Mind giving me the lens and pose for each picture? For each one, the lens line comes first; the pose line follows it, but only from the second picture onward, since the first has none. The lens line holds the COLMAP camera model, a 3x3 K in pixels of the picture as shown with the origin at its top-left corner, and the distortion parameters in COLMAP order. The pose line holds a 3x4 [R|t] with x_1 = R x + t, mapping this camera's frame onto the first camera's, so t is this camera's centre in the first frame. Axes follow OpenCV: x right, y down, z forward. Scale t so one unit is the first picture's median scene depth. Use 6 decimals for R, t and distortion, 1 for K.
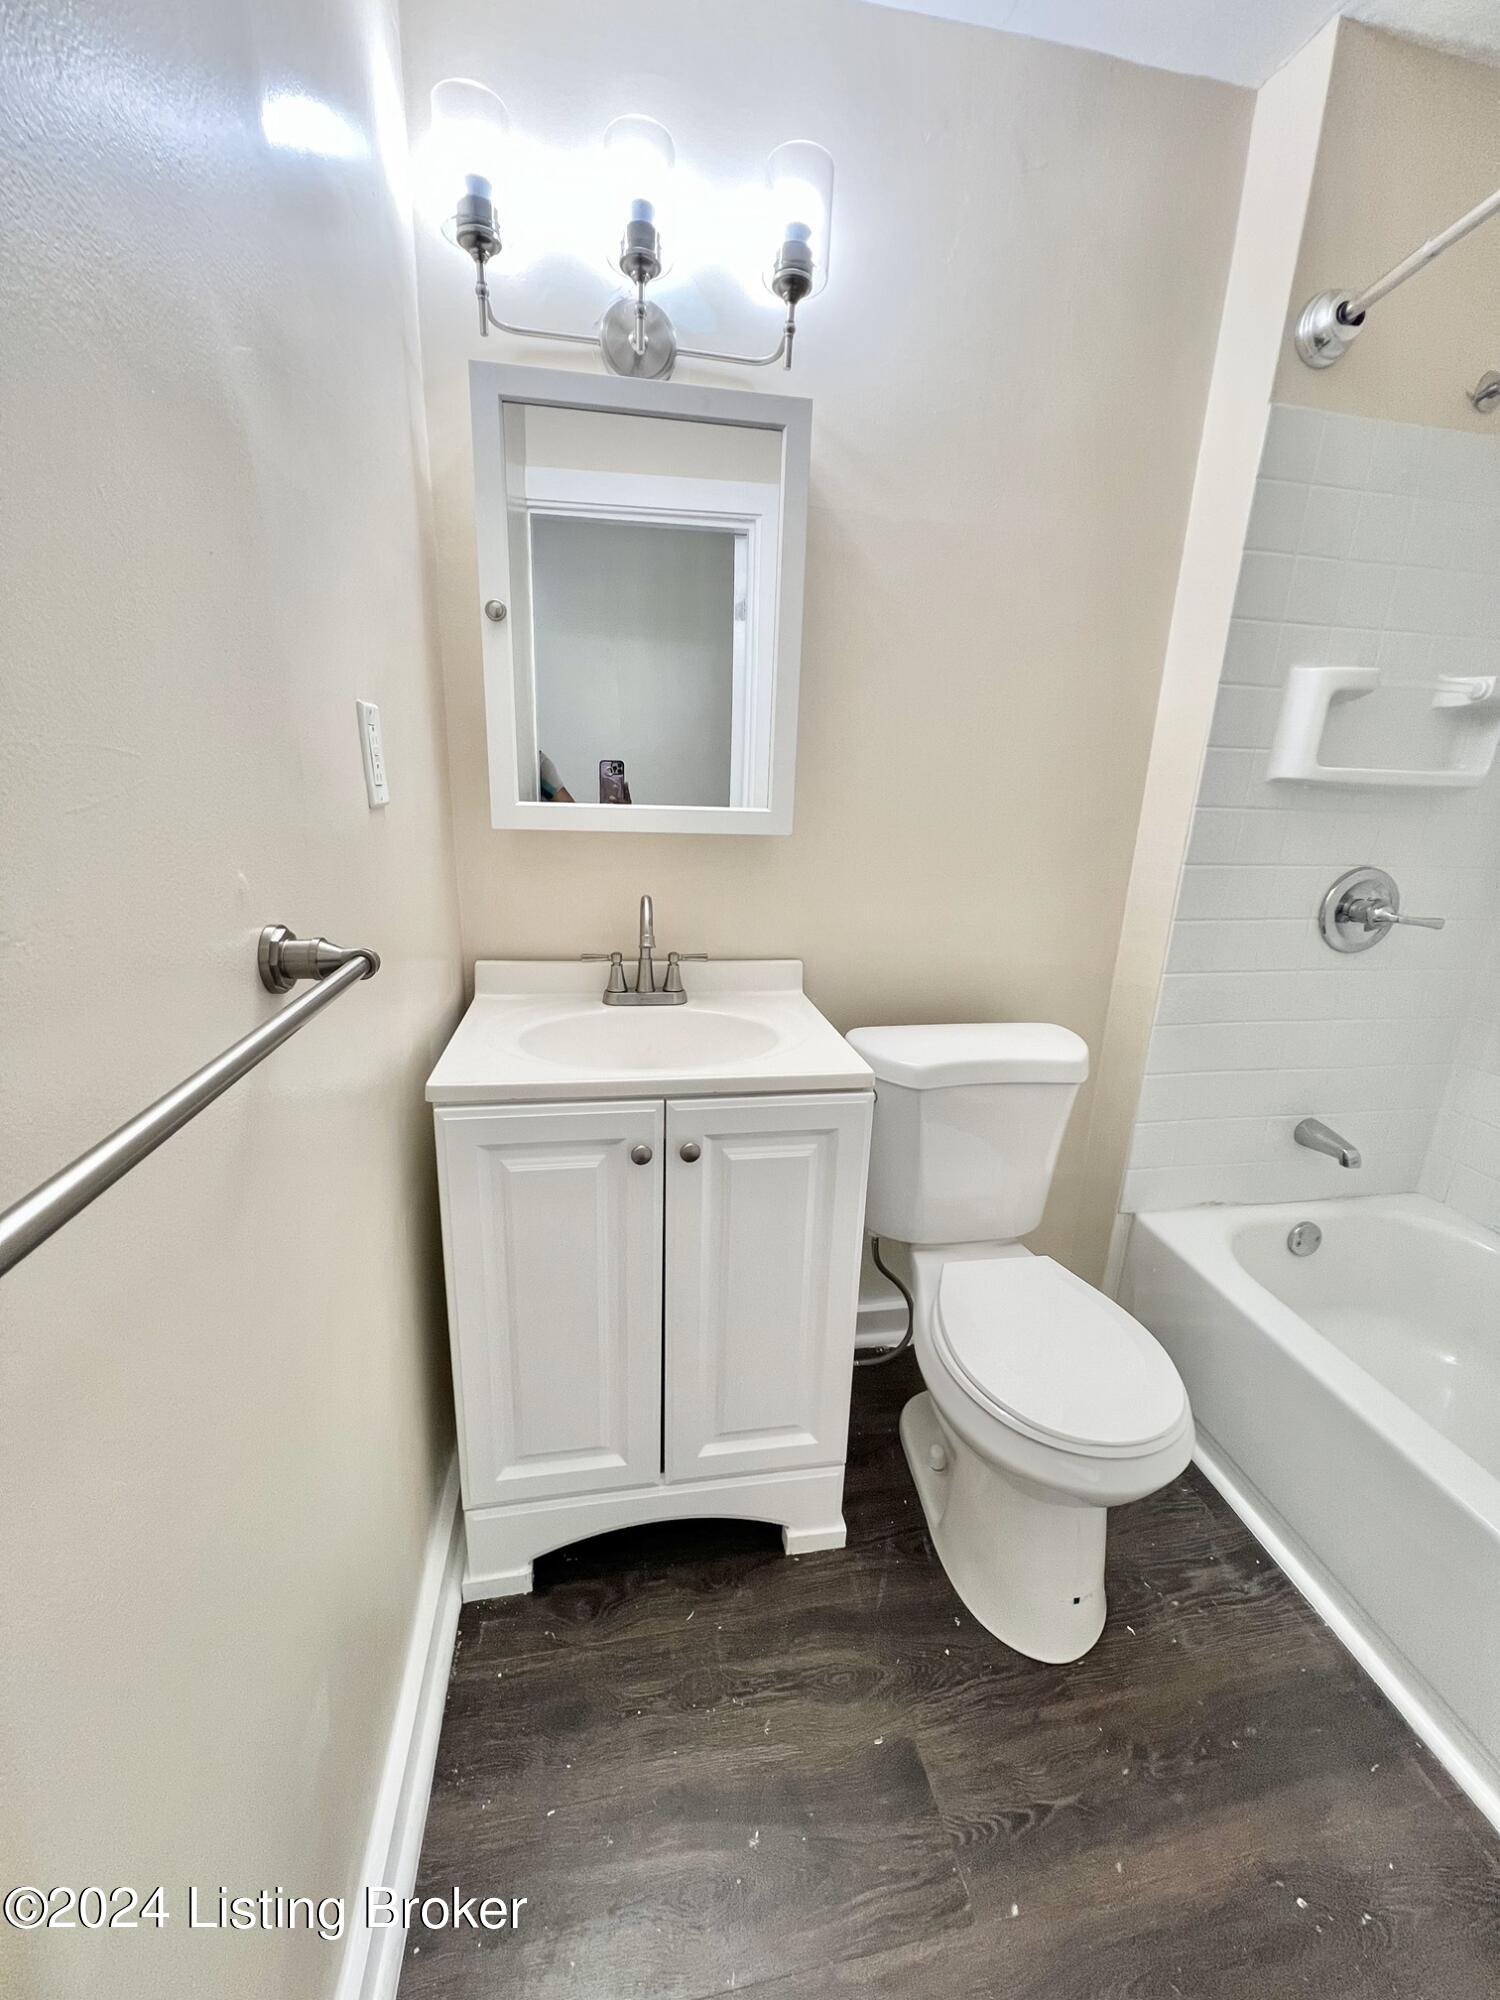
lens RADIAL K [[812.8, 0, 740.6], [0, 812.8, 1002.1], [0, 0, 1]] dist [-0.002392, 0.001093]
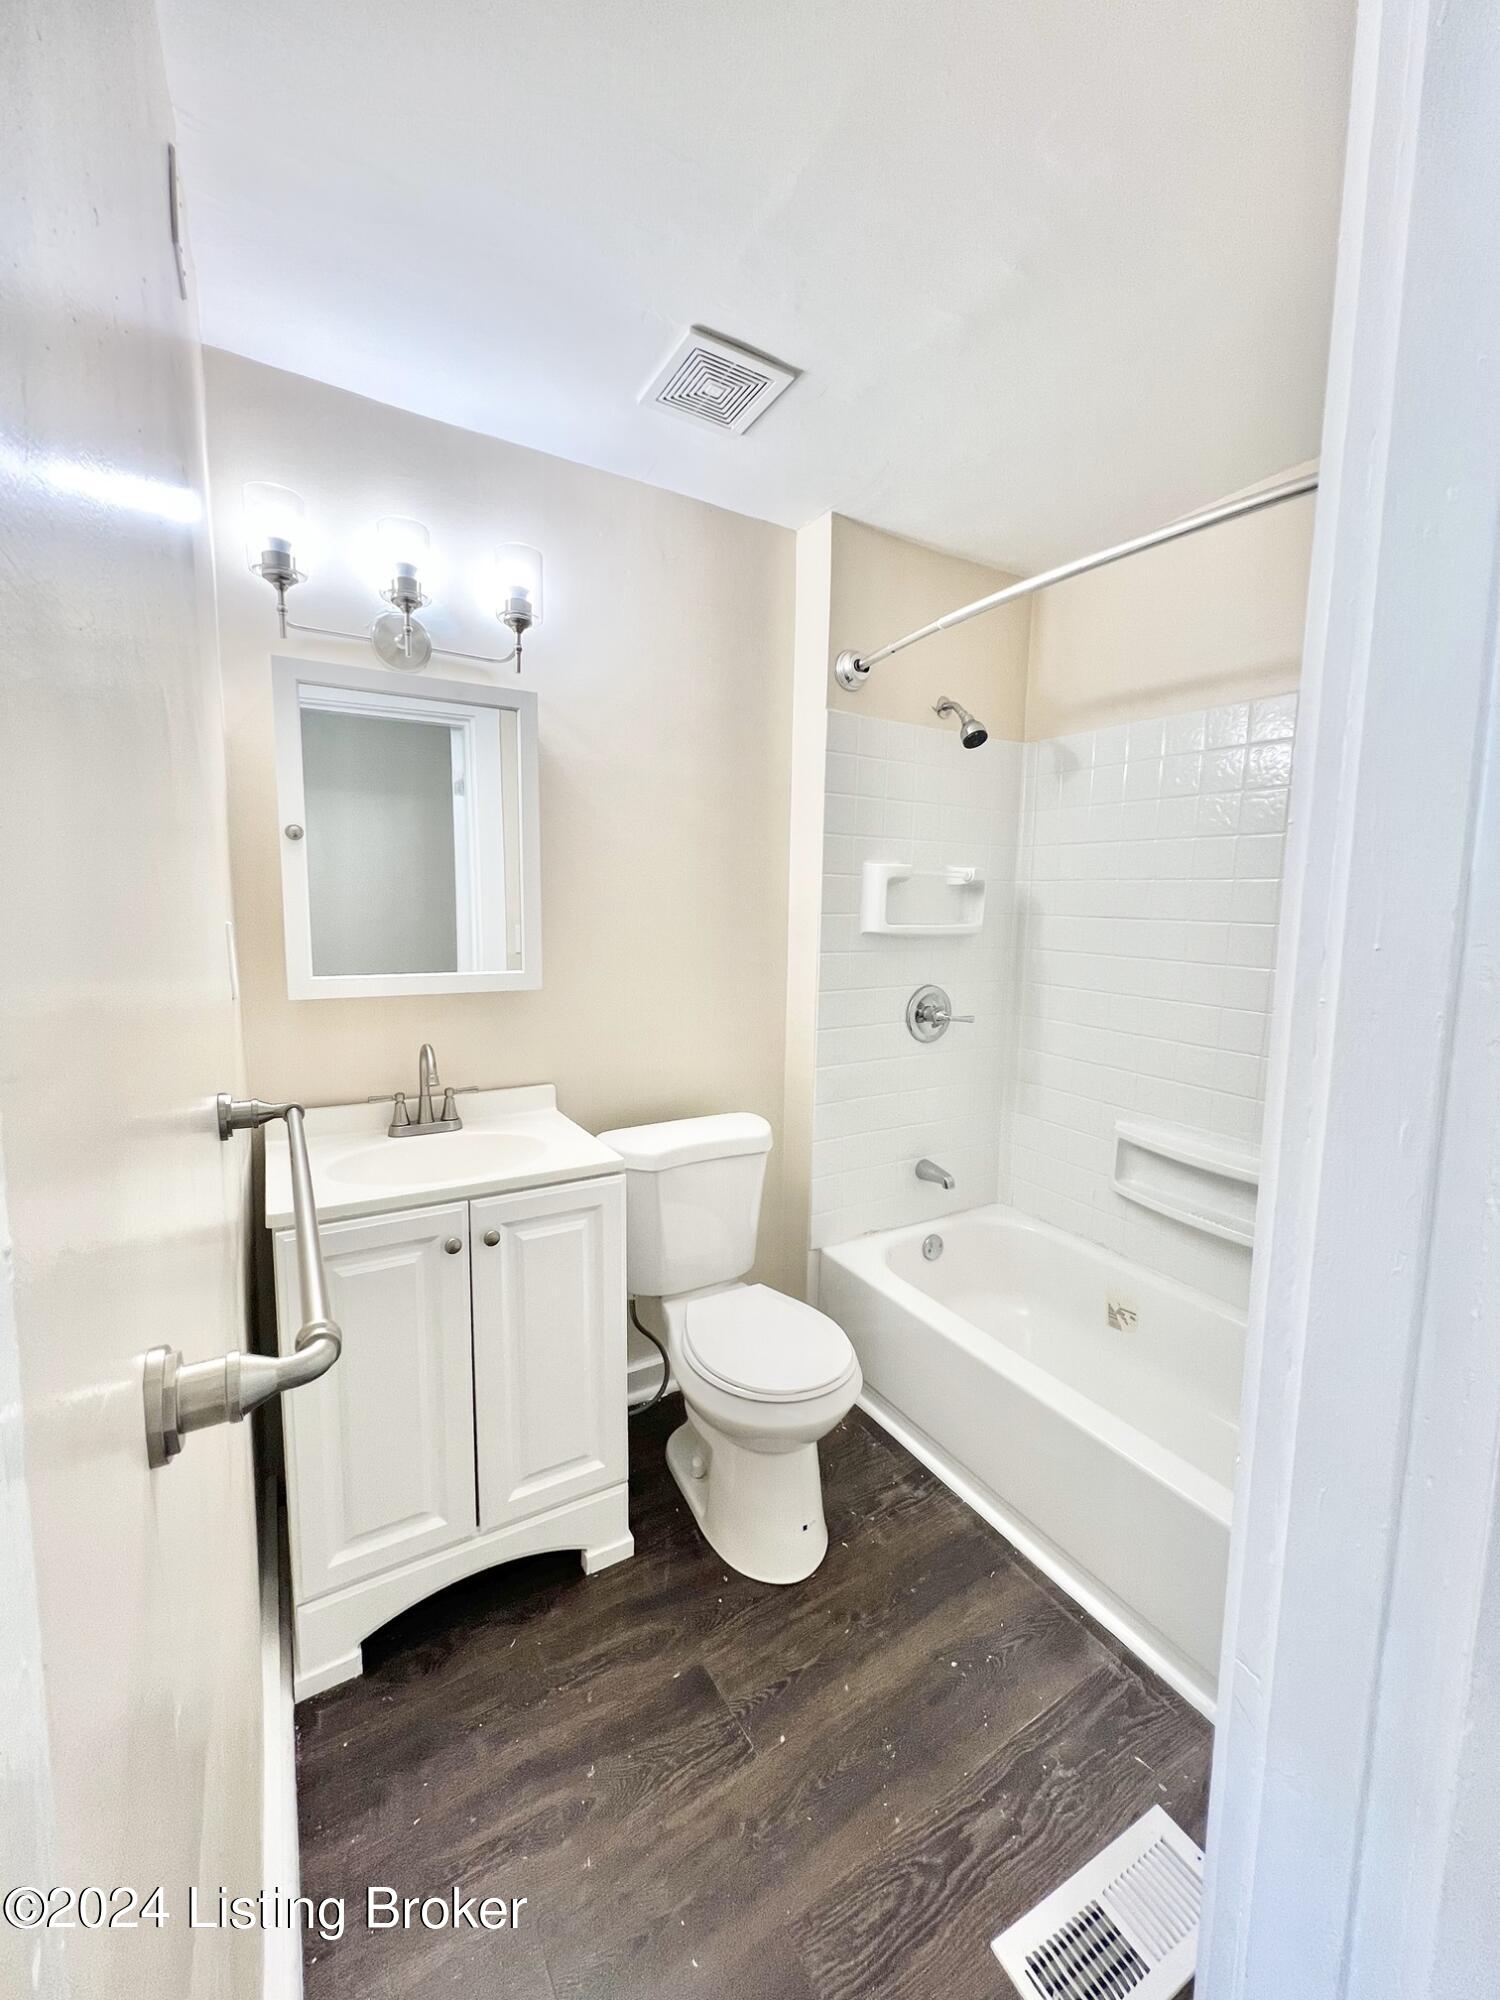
lens RADIAL K [[812.8, 0, 762.1], [0, 812.8, 996.9], [0, 0, 1]] dist [-0.002392, 0.001093]
pose [[0.926876, -0.060394, 0.370478, -0.099695], [0.115239, 0.985092, -0.127724, 0.016066], [-0.357241, 0.161078, 0.920018, -0.351244]]
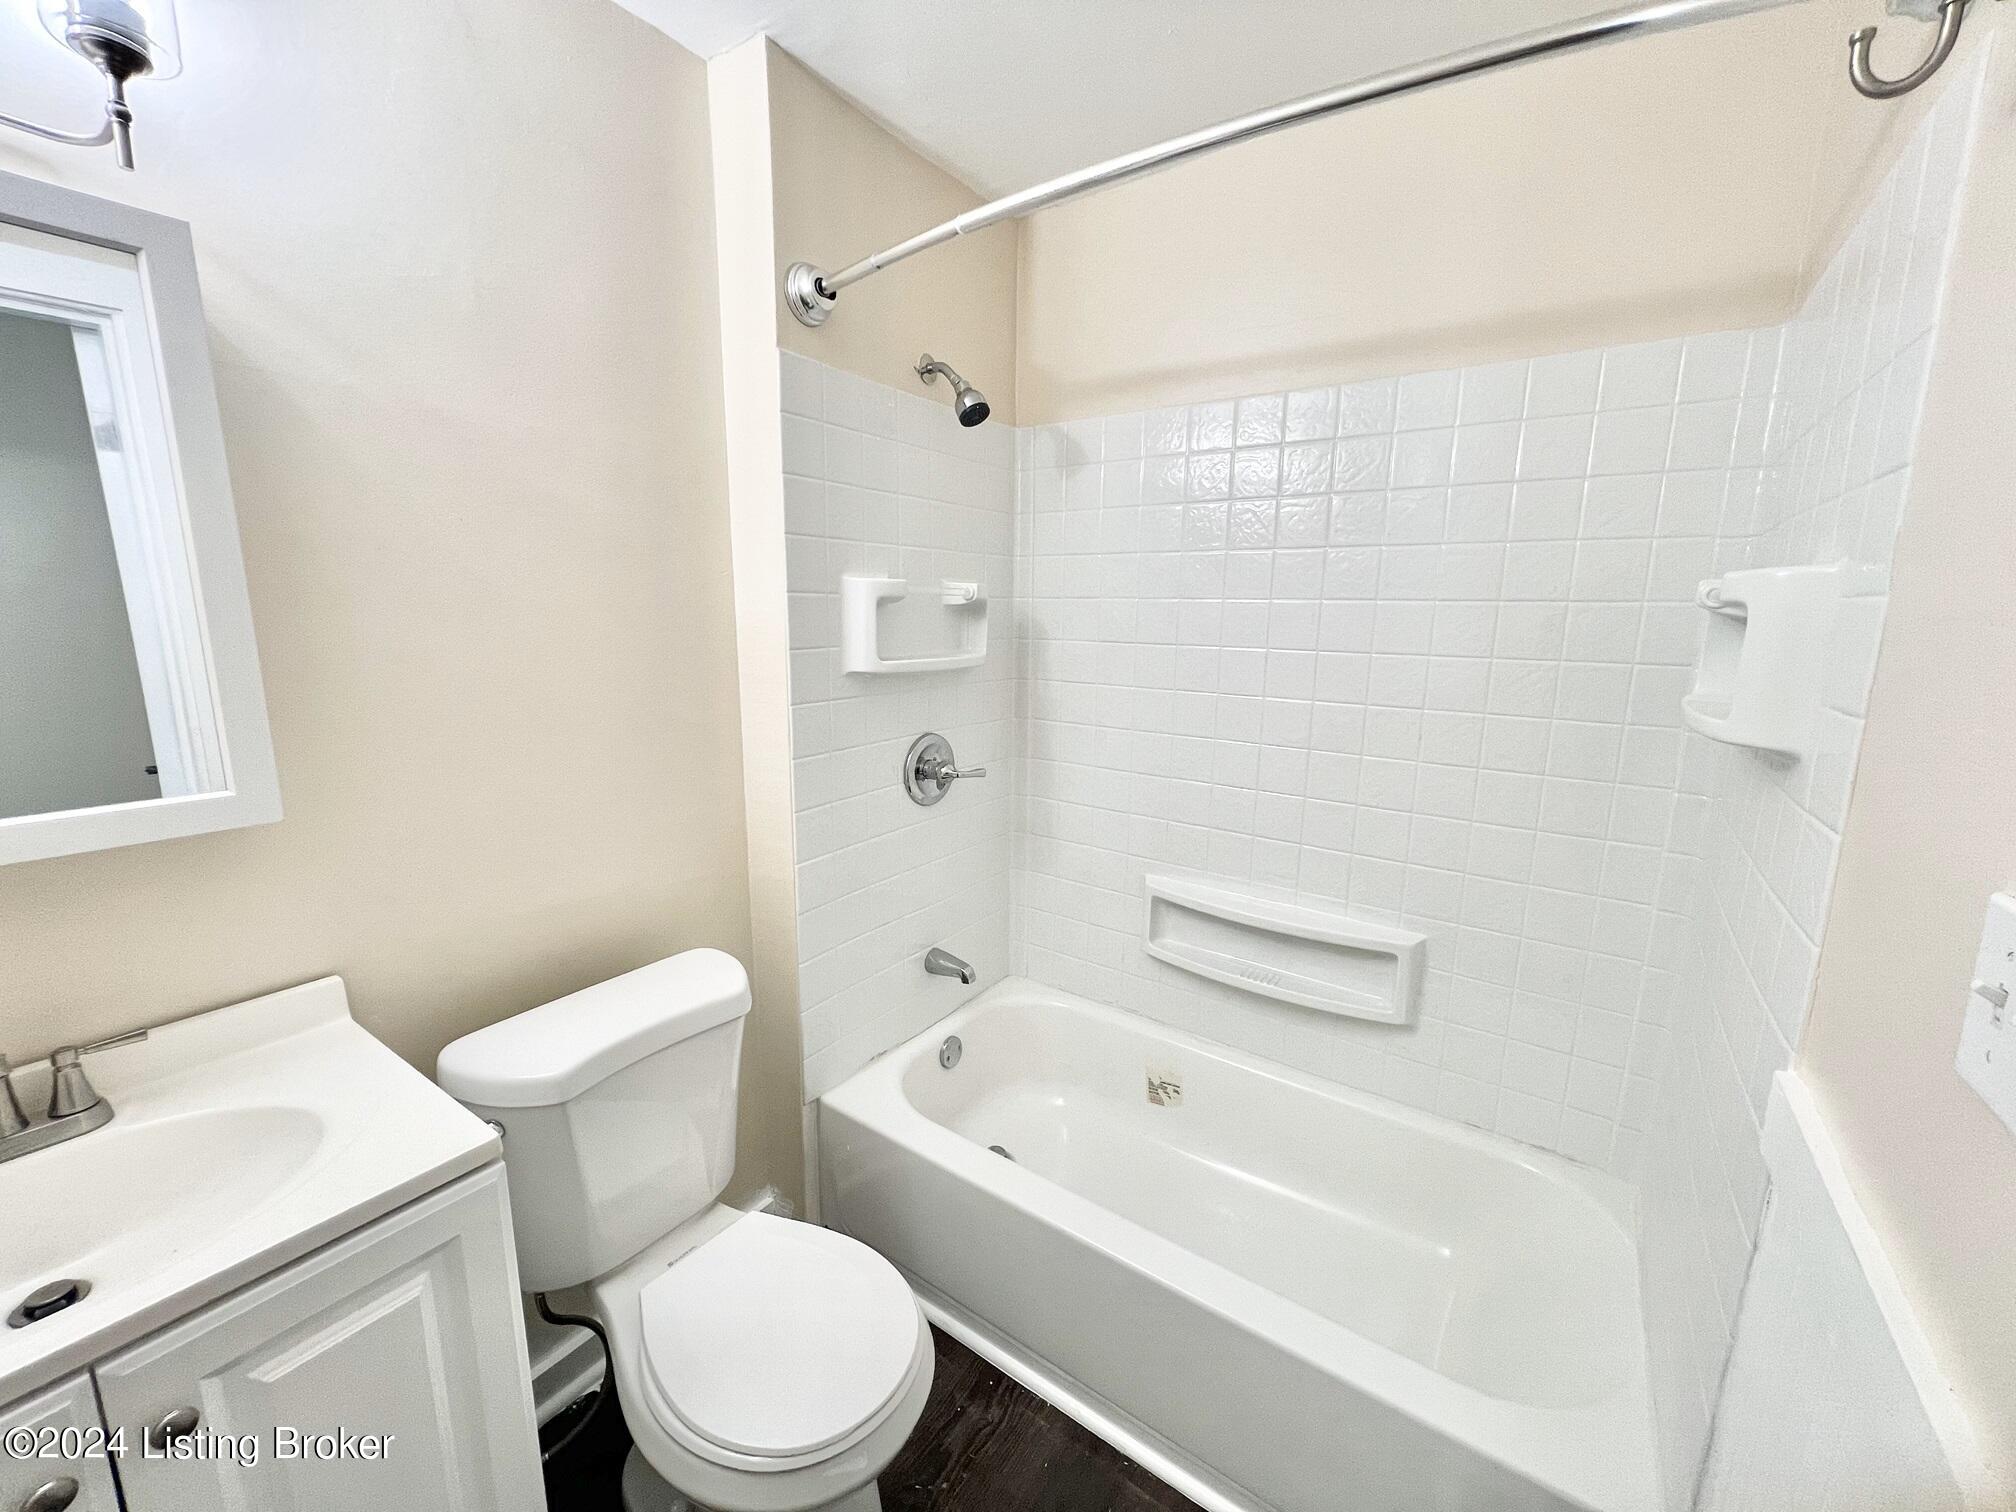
lens RADIAL K [[819.3, 0, 1017.3], [0, 819.3, 759.1], [0, 0, 1]] dist [-0.002392, 0.001093]
pose [[0.696825, -0.154166, 0.700477, 0.019145], [0.209877, 0.977707, 0.006399, -0.137787], [-0.685848, 0.142555, 0.713646, 0.071945]]
